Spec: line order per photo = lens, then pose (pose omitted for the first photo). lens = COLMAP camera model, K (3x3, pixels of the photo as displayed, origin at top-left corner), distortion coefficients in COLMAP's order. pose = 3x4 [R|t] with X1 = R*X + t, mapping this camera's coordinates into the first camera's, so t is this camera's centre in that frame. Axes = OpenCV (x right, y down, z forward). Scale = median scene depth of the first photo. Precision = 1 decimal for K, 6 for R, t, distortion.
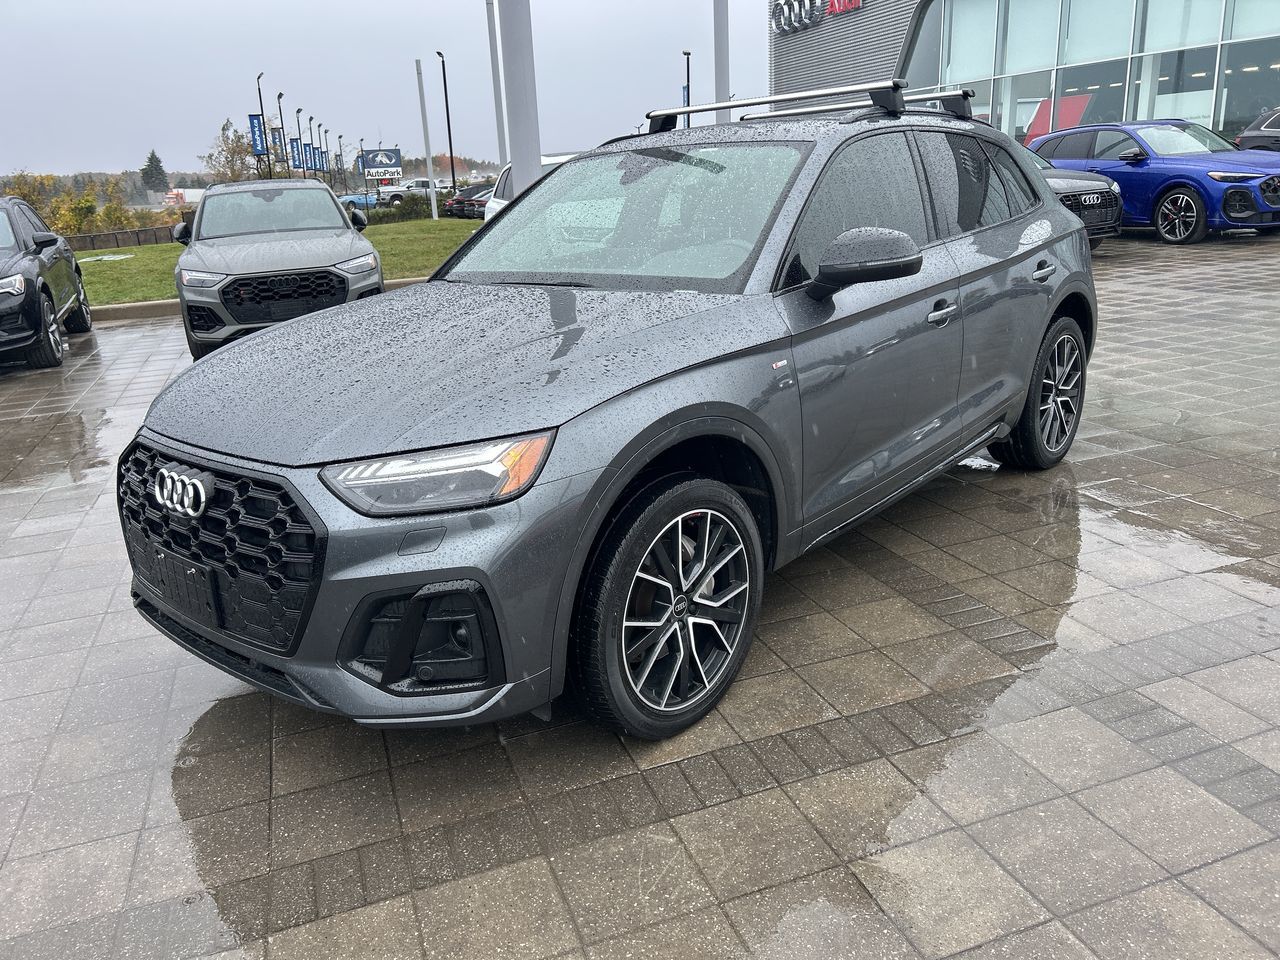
lens RADIAL K [[959.9, 0, 632.8], [0, 959.9, 475.9], [0, 0, 1]] dist [0.071008, -0.076664]
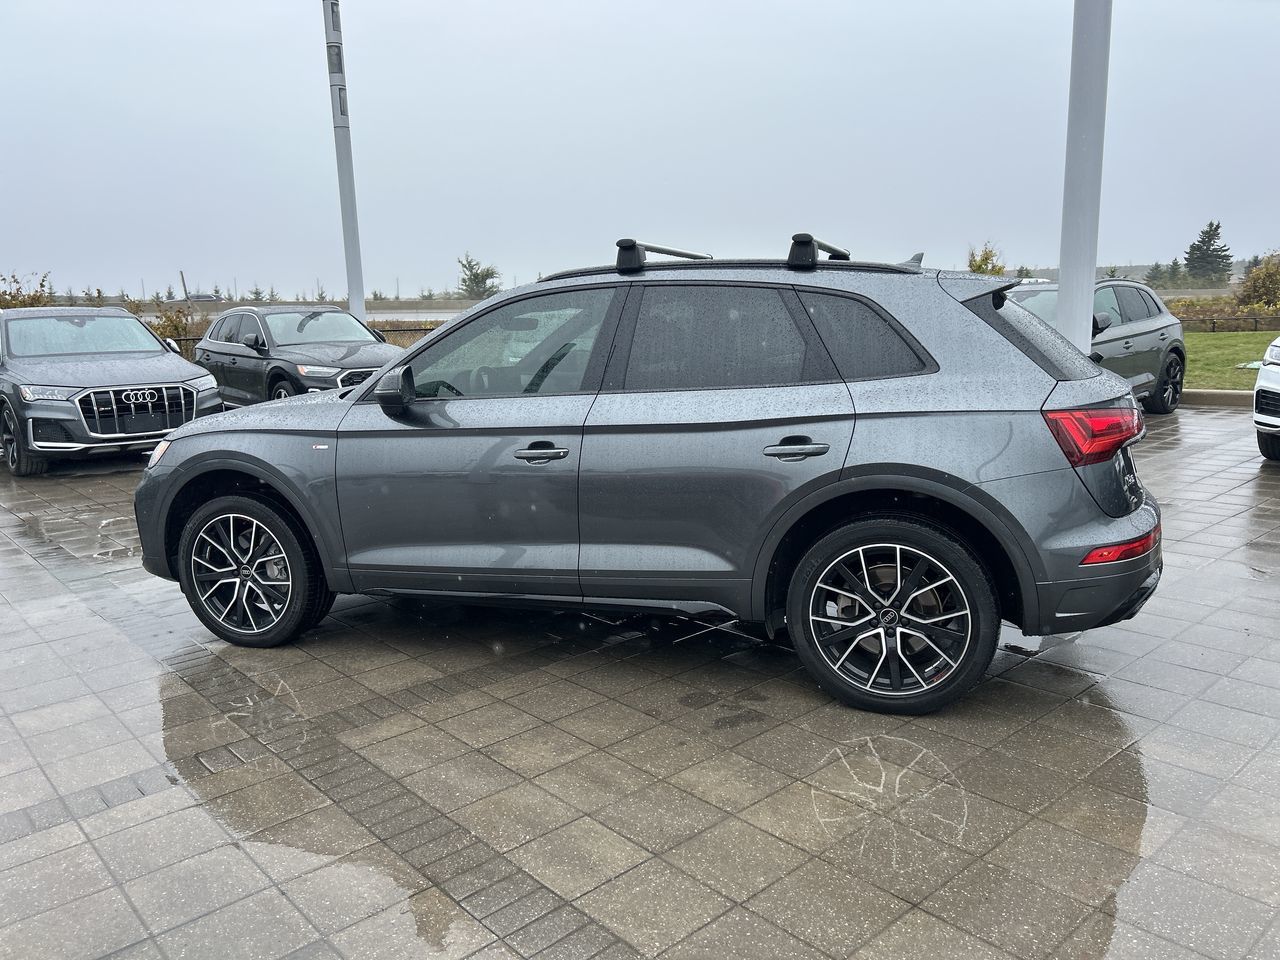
lens RADIAL K [[959.9, 0, 632.8], [0, 959.9, 475.9], [0, 0, 1]] dist [0.071008, -0.076664]
pose [[0.375299, 0.204882, -0.903977, 1.289275], [-0.268507, 0.957479, 0.105534, -0.274705], [0.887161, 0.203118, 0.414353, 0.624541]]
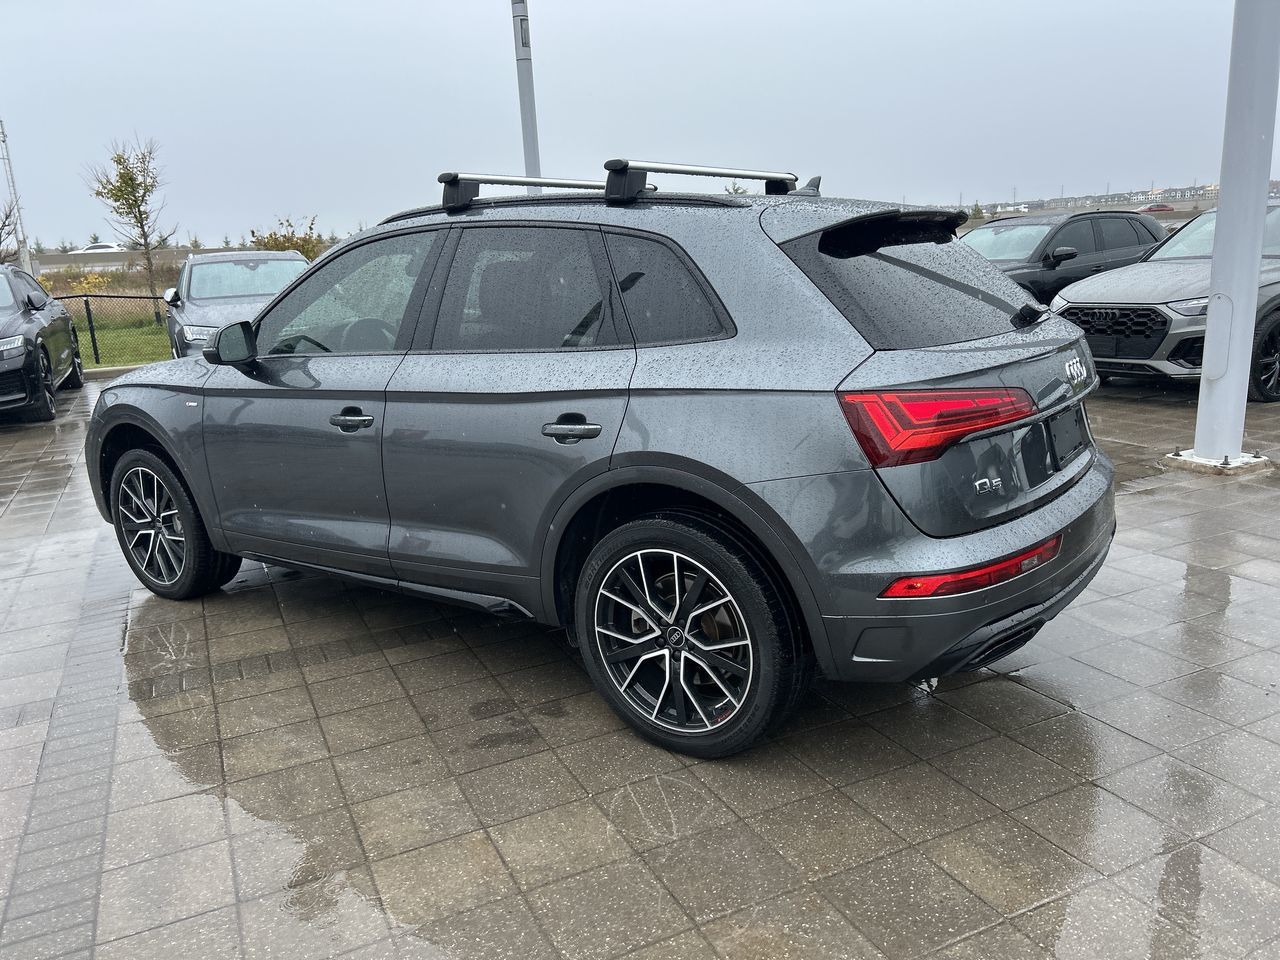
lens RADIAL K [[960.8, 0, 633.5], [0, 960.8, 485.6], [0, 0, 1]] dist [0.076899, -0.086458]
pose [[0.102545, 0.287935, -0.952144, 1.253275], [-0.253535, 0.933142, 0.254883, -0.412705], [0.961875, 0.215265, 0.168691, 1.081356]]
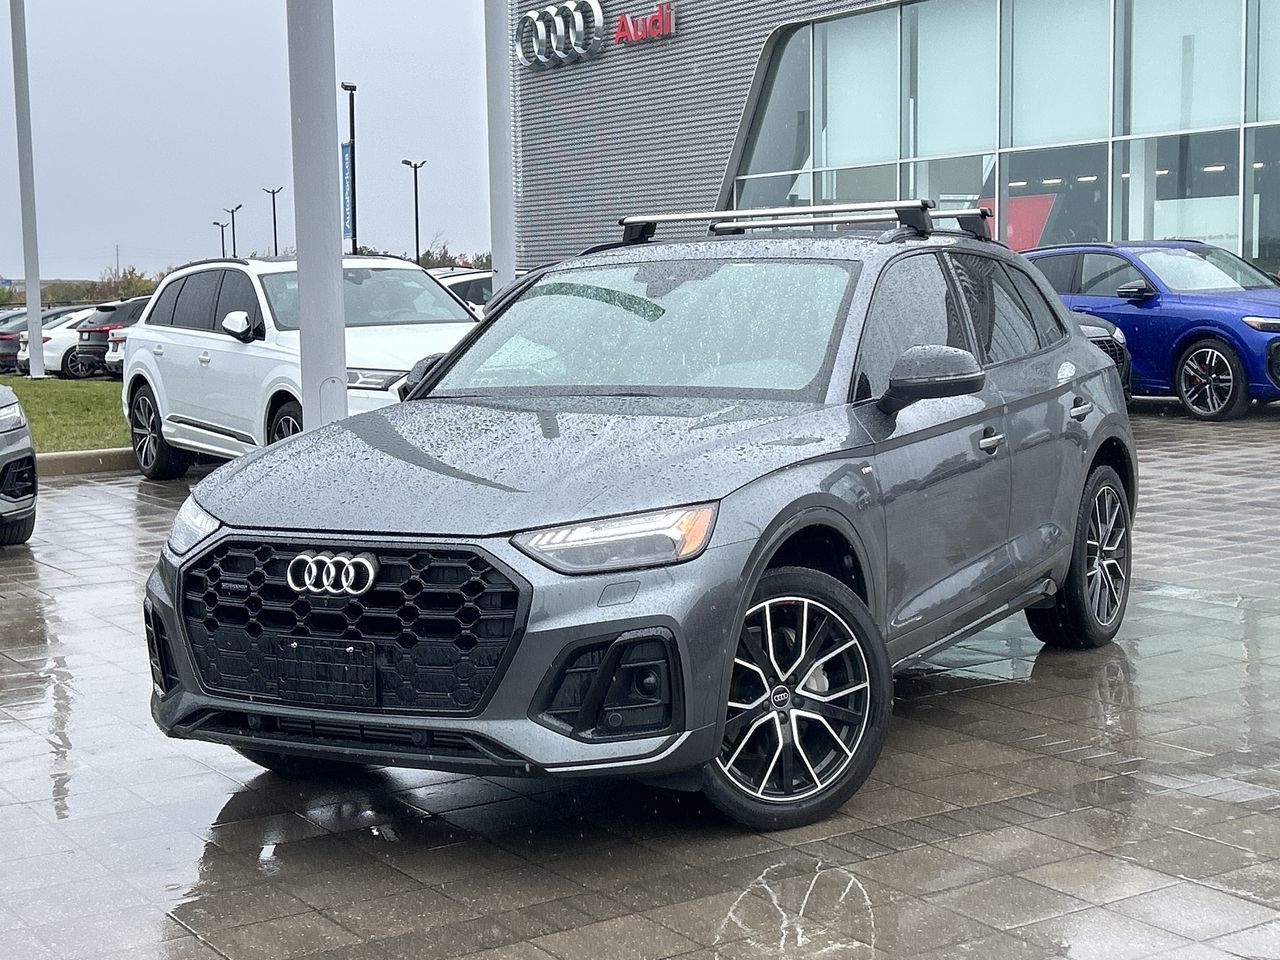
lens RADIAL K [[1907.5, 0, 609.7], [0, 1907.5, 506.0], [0, 0, 1]] dist [0.717476, -3.245979]
pose [[0.978602, 0.010990, 0.205469, -0.402034], [0.029729, 0.980543, -0.194039, 0.233526], [-0.203604, 0.195996, 0.959235, -0.675142]]
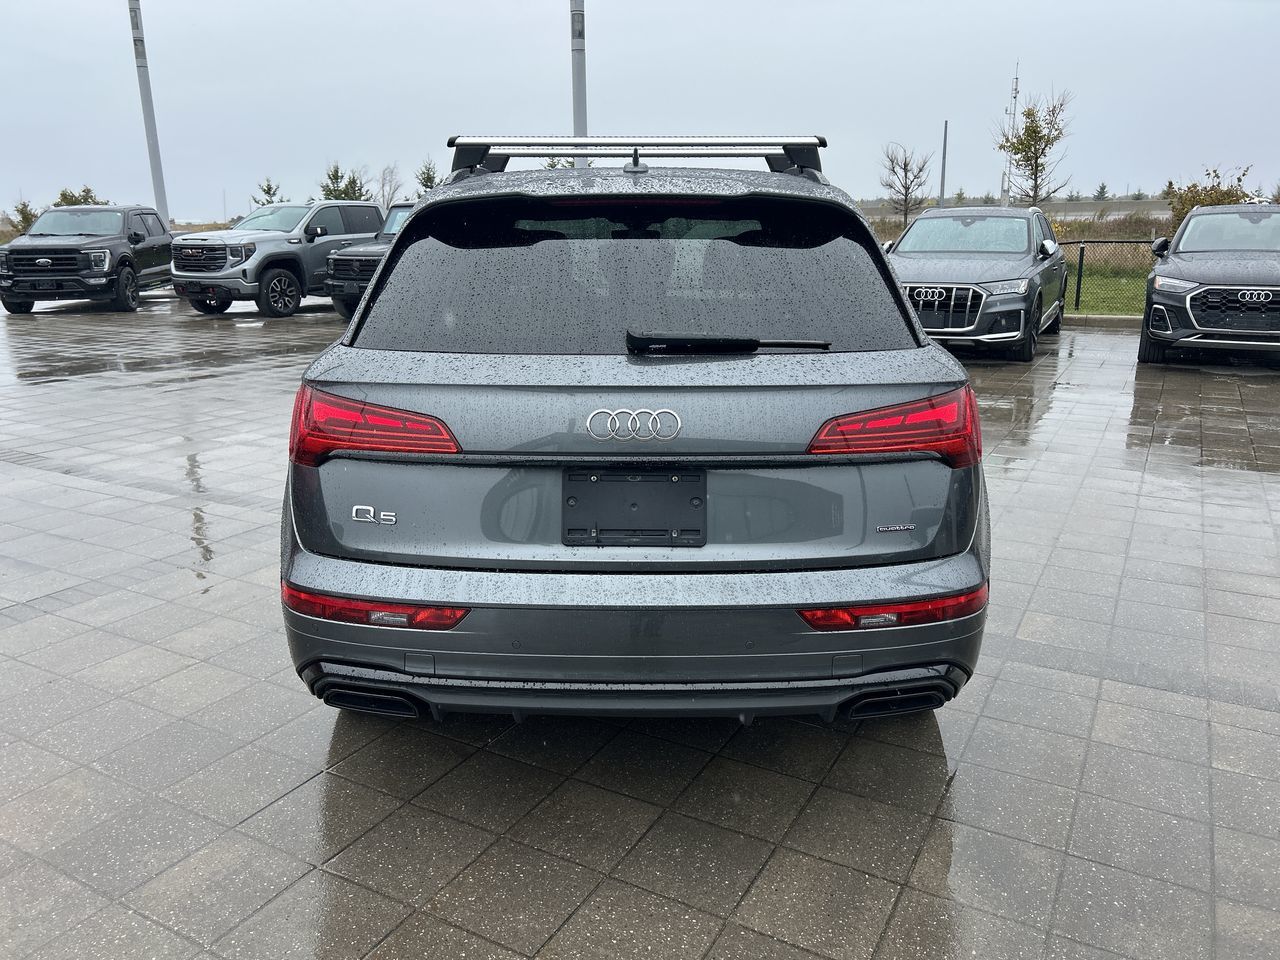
lens RADIAL K [[959.9, 0, 632.8], [0, 959.9, 475.9], [0, 0, 1]] dist [0.071008, -0.076664]
pose [[-0.754962, 0.223406, -0.616541, 0.865028], [-0.145901, 0.859391, 0.490062, -0.639070], [0.639332, 0.459932, -0.616212, 1.900795]]
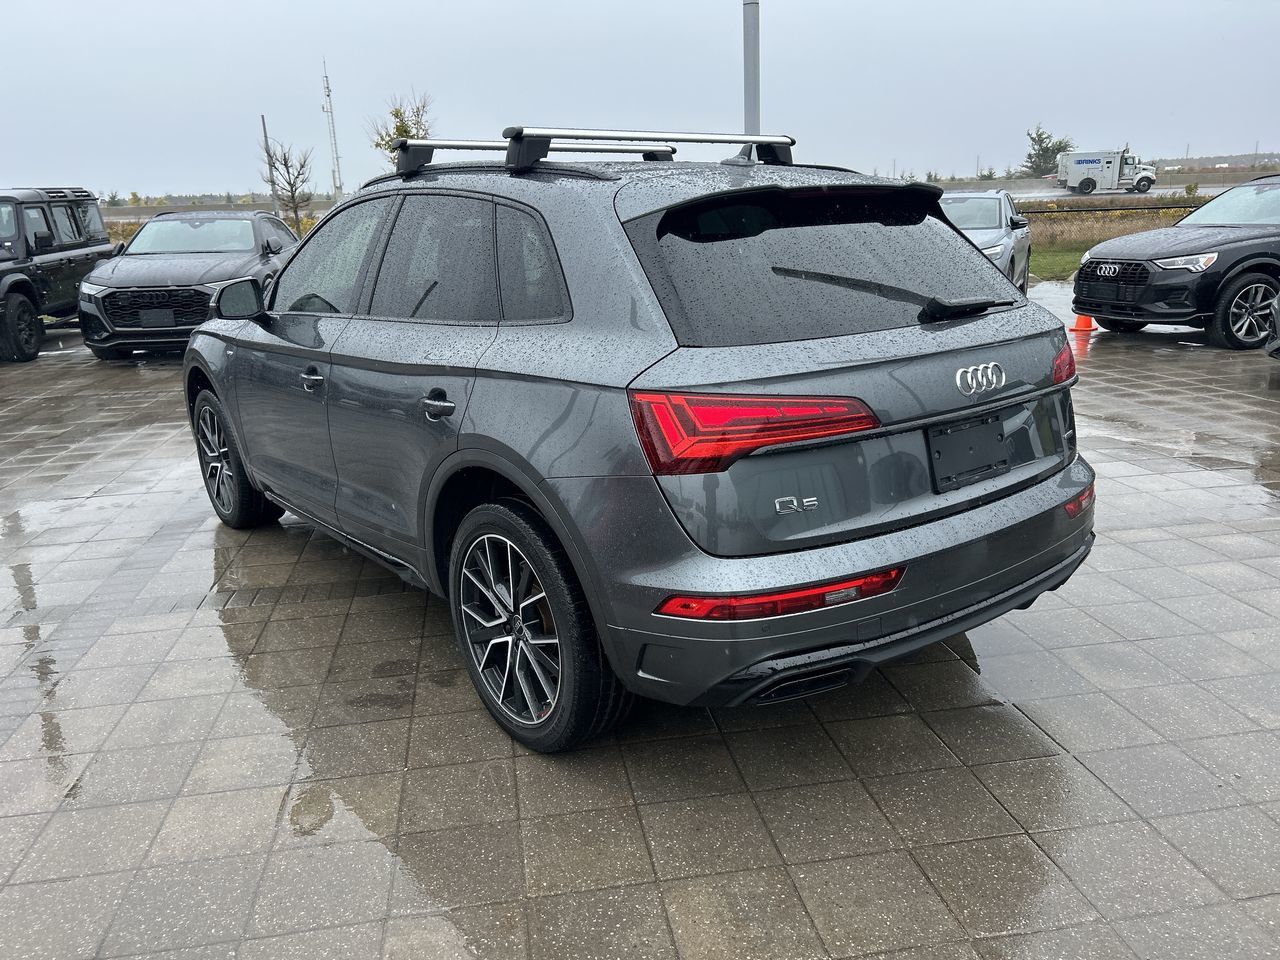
lens RADIAL K [[956.7, 0, 631.6], [0, 956.7, 490.5], [0, 0, 1]] dist [0.124655, -0.220277]
pose [[-0.181814, 0.335097, -0.924475, 1.202991], [-0.248178, 0.894072, 0.372885, -0.510592], [0.951500, 0.297230, -0.079391, 1.386201]]
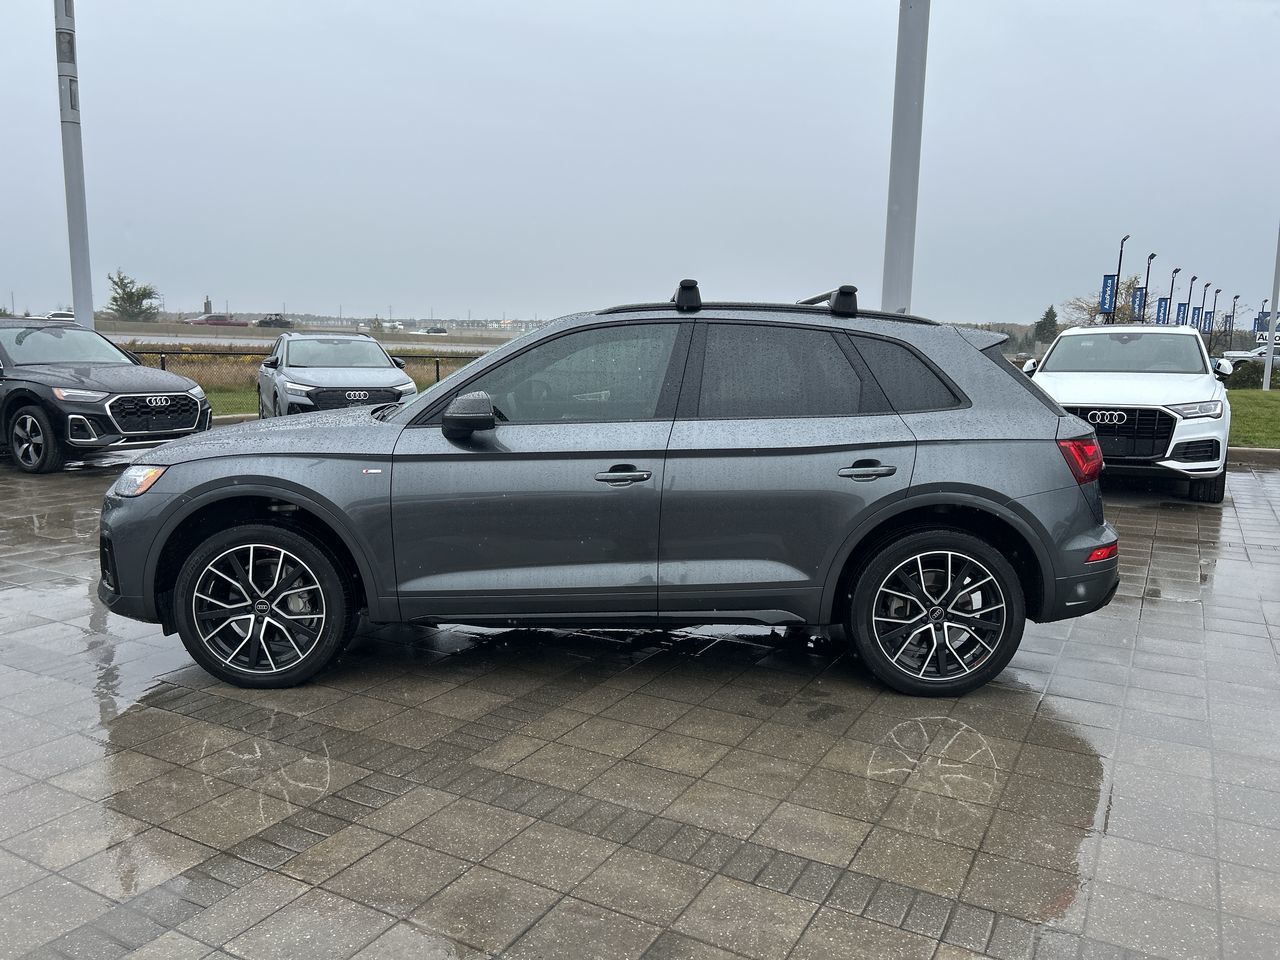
lens RADIAL K [[959.1, 0, 640.0], [0, 959.1, 480.0], [0, 0, 1]] dist [0.076713, -0.081700]
pose [[0.656719, 0.171004, -0.734491, 1.122232], [-0.275170, 0.961138, -0.022261, -0.138316], [0.702140, 0.216729, 0.678253, 0.236032]]
